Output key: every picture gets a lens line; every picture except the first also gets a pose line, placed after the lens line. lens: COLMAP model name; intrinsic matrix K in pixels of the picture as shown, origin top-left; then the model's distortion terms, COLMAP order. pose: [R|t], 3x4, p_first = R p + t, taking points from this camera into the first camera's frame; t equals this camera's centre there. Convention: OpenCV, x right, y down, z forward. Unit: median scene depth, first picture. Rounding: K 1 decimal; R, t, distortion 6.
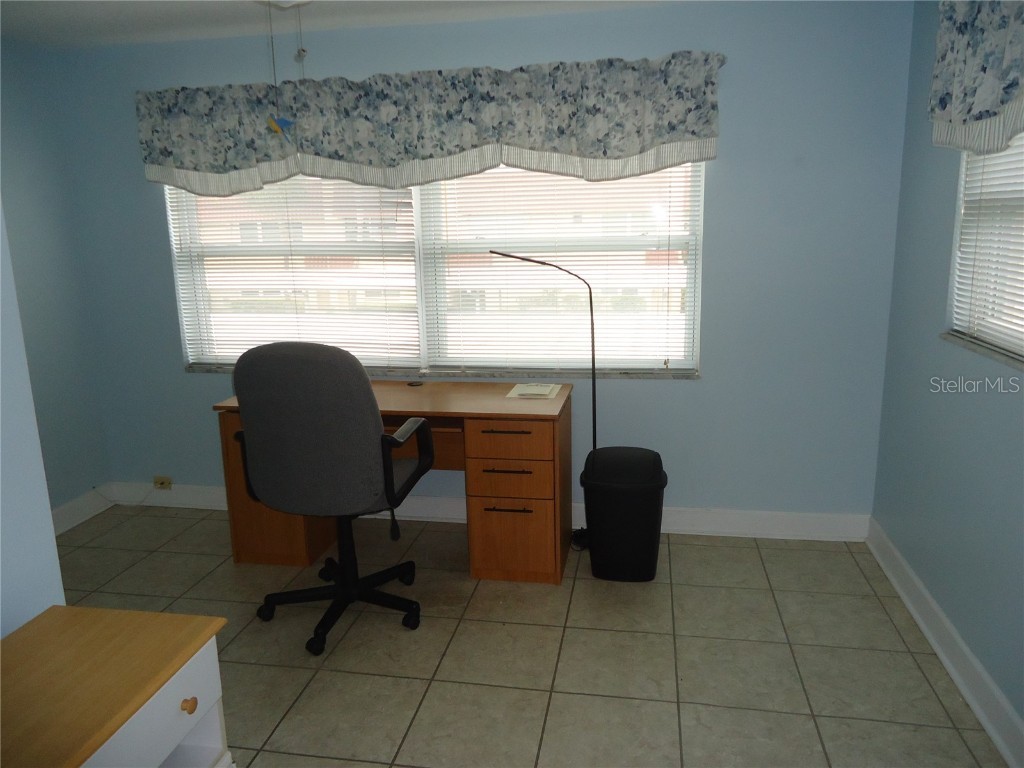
lens RADIAL K [[742.8, 0, 513.5], [0, 742.8, 382.9], [0, 0, 1]] dist [-0.004502, -0.000673]
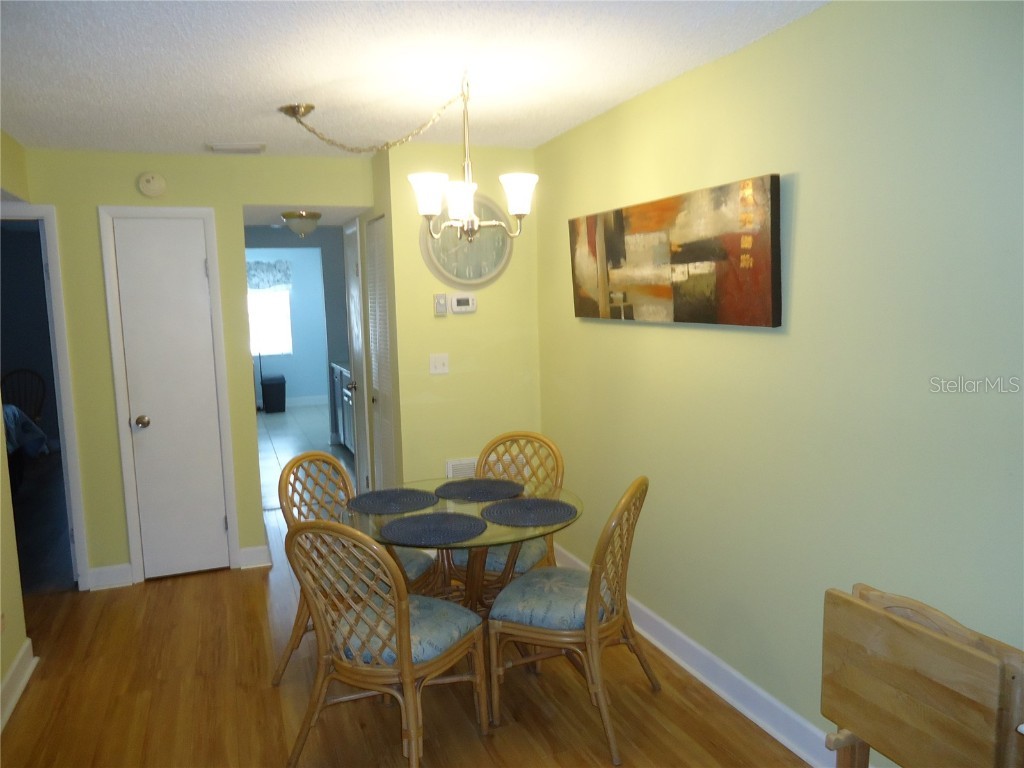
lens RADIAL K [[742.8, 0, 512.7], [0, 742.8, 383.3], [0, 0, 1]] dist [-0.004502, -0.000673]
pose [[0.880578, -0.063889, 0.469575, -0.482180], [0.118605, 0.989048, -0.087848, 0.565212], [-0.458820, 0.133050, 0.878511, -2.490804]]
